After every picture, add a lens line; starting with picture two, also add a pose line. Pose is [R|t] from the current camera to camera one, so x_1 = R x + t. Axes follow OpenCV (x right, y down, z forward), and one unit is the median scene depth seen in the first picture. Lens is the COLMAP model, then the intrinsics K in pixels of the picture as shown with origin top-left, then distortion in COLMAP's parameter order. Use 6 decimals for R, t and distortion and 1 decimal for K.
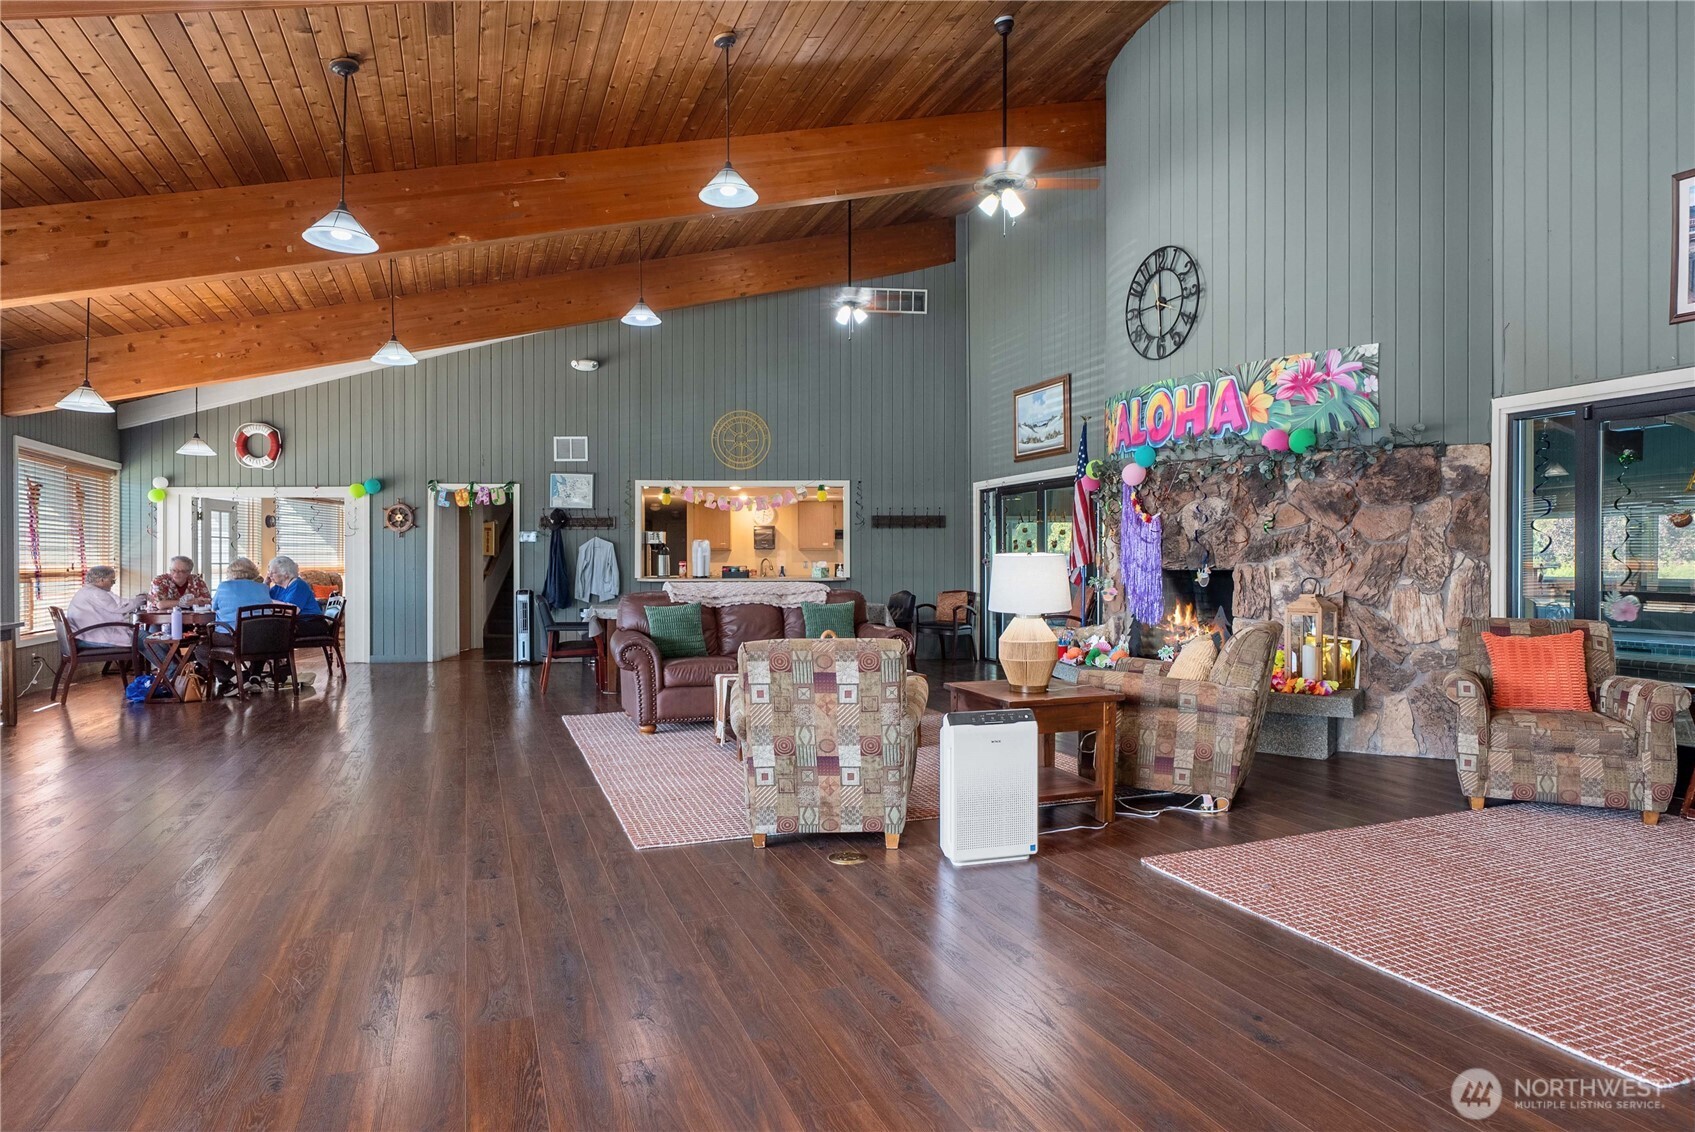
lens RADIAL K [[986.7, 0, 847.2], [0, 986.7, 565.8], [0, 0, 1]] dist [0.006749, 0.001912]
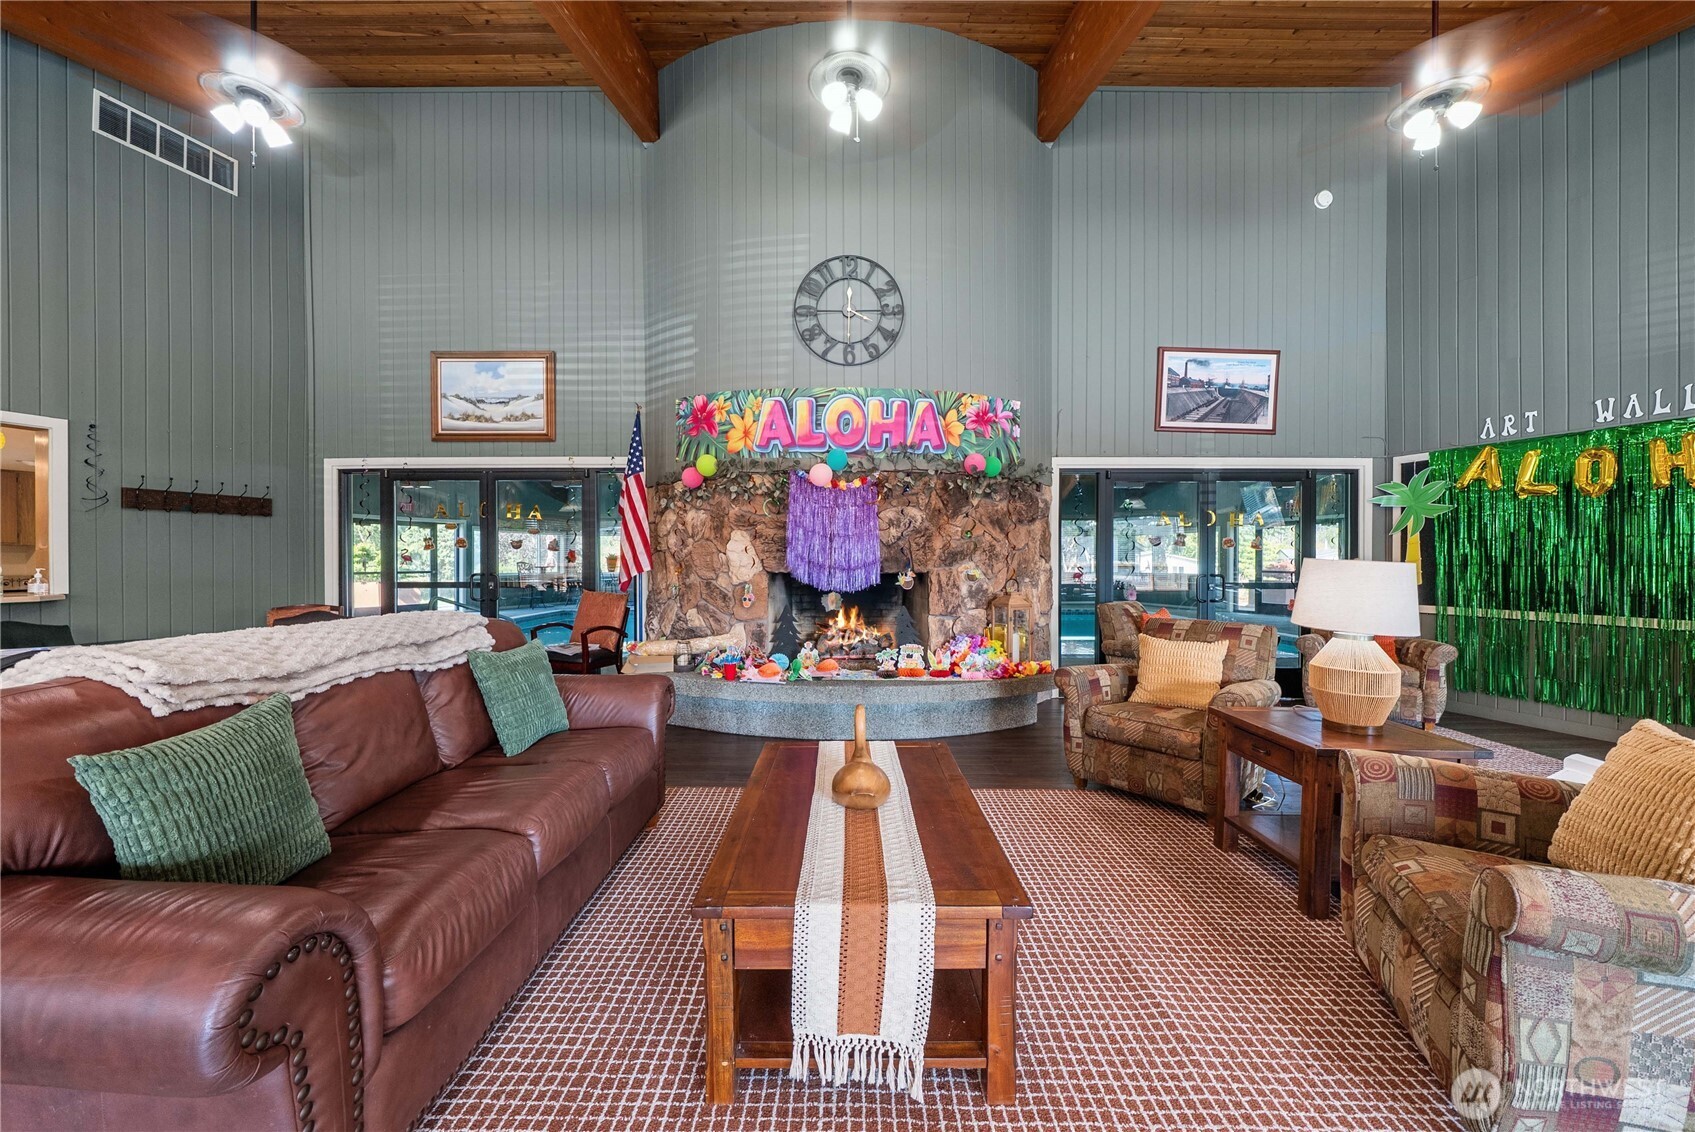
lens RADIAL K [[634.2, 0, 850.2], [0, 634.2, 552.6], [0, 0, 1]] dist [-0.003699, -0.000148]
pose [[0.352127, 0.015275, 0.935828, -0.293095], [0.004286, 0.999830, -0.017933, -0.006733], [-0.935943, 0.010326, 0.352001, 0.793453]]
